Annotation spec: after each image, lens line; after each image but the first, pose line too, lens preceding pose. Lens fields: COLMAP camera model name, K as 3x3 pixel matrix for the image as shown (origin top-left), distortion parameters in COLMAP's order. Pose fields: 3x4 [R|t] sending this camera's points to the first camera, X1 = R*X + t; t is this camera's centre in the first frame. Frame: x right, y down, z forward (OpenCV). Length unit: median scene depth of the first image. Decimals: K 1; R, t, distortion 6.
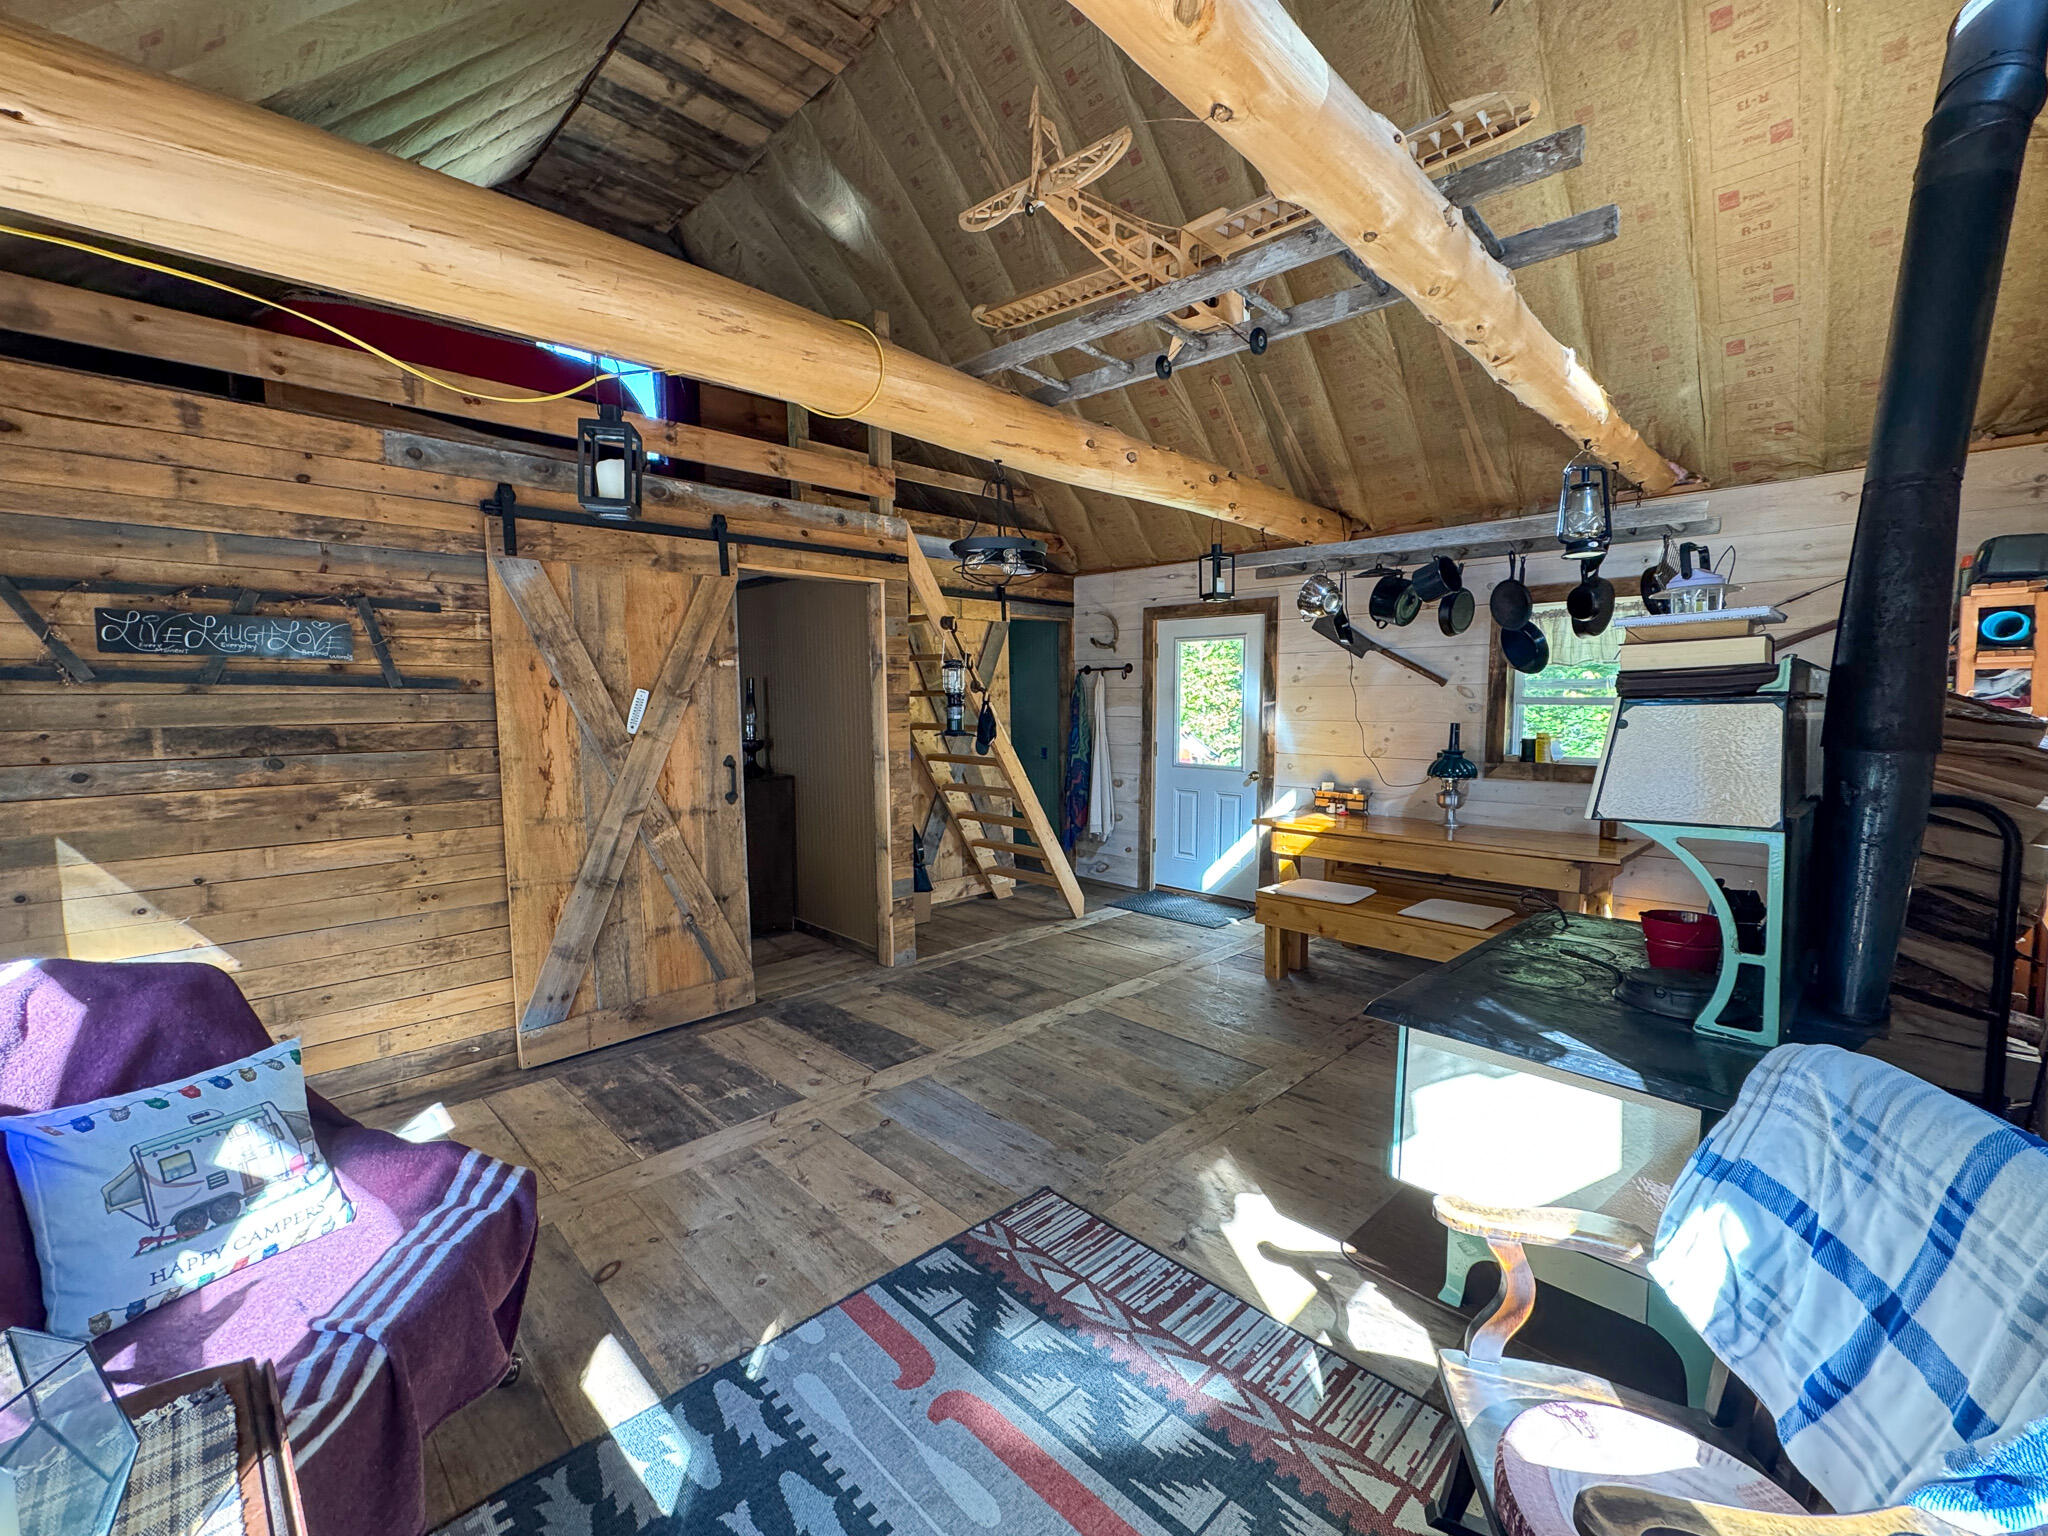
lens RADIAL K [[895.6, 0, 1024.0], [0, 895.6, 768.0], [0, 0, 1]] dist [0.001455, -0.005580]
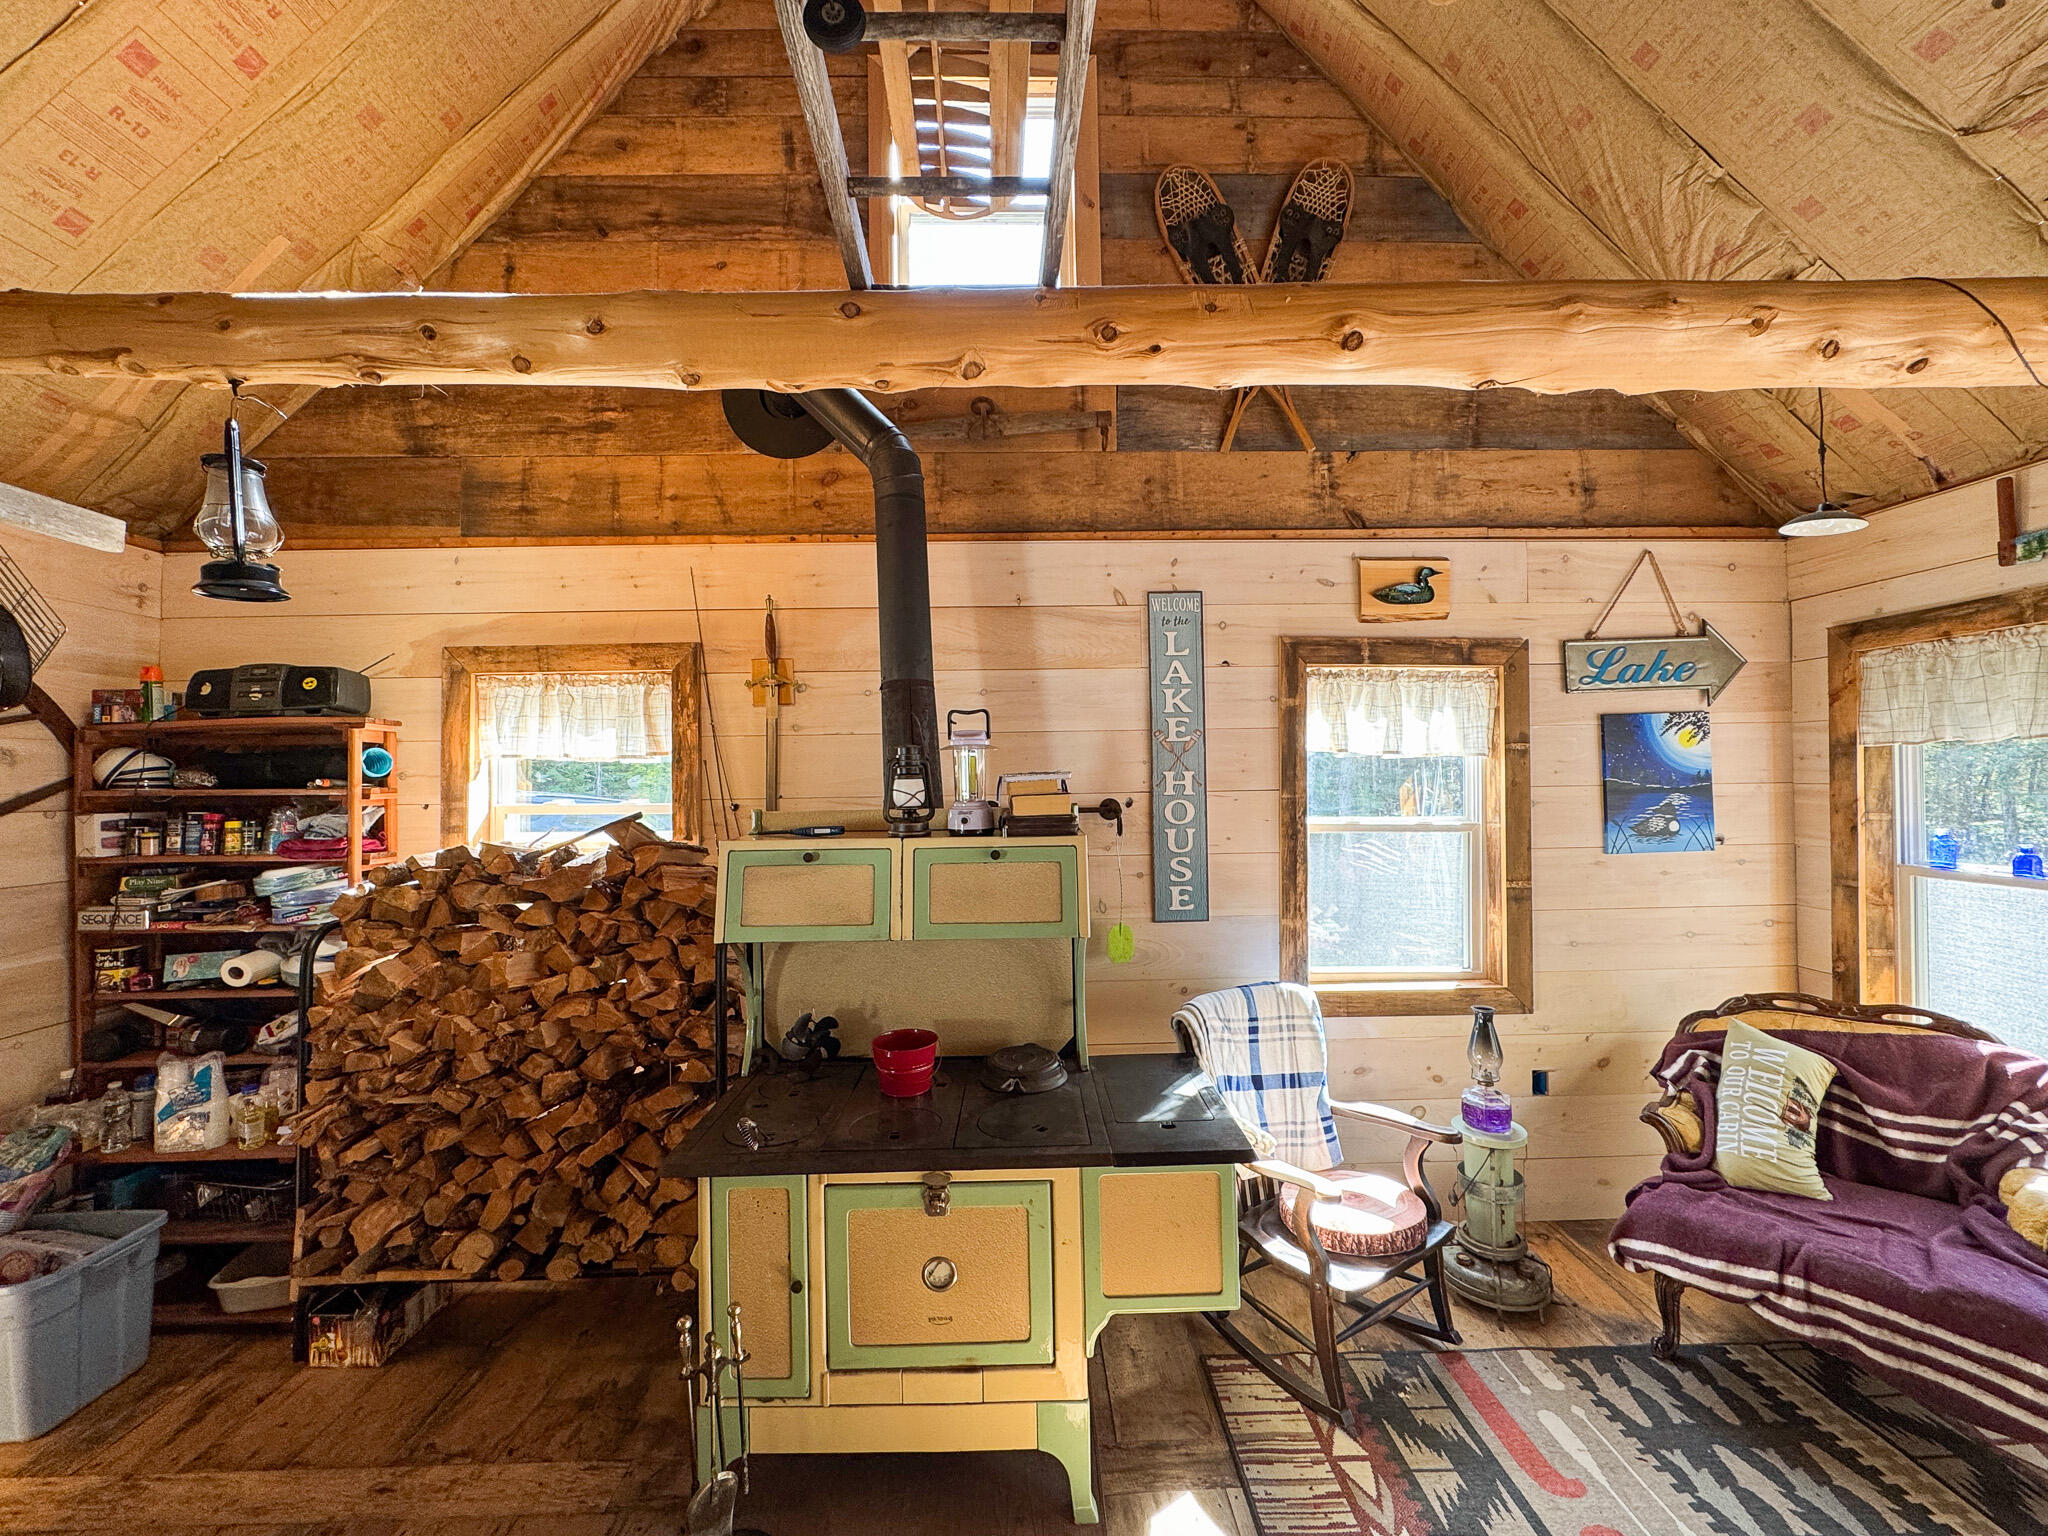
lens RADIAL K [[895.6, 0, 1024.0], [0, 895.6, 768.0], [0, 0, 1]] dist [0.001455, -0.005580]
pose [[-0.721464, 0.025745, 0.691973, -0.137259], [0.076510, 0.996154, 0.042708, -0.226658], [-0.688212, 0.083755, -0.720659, 1.987975]]
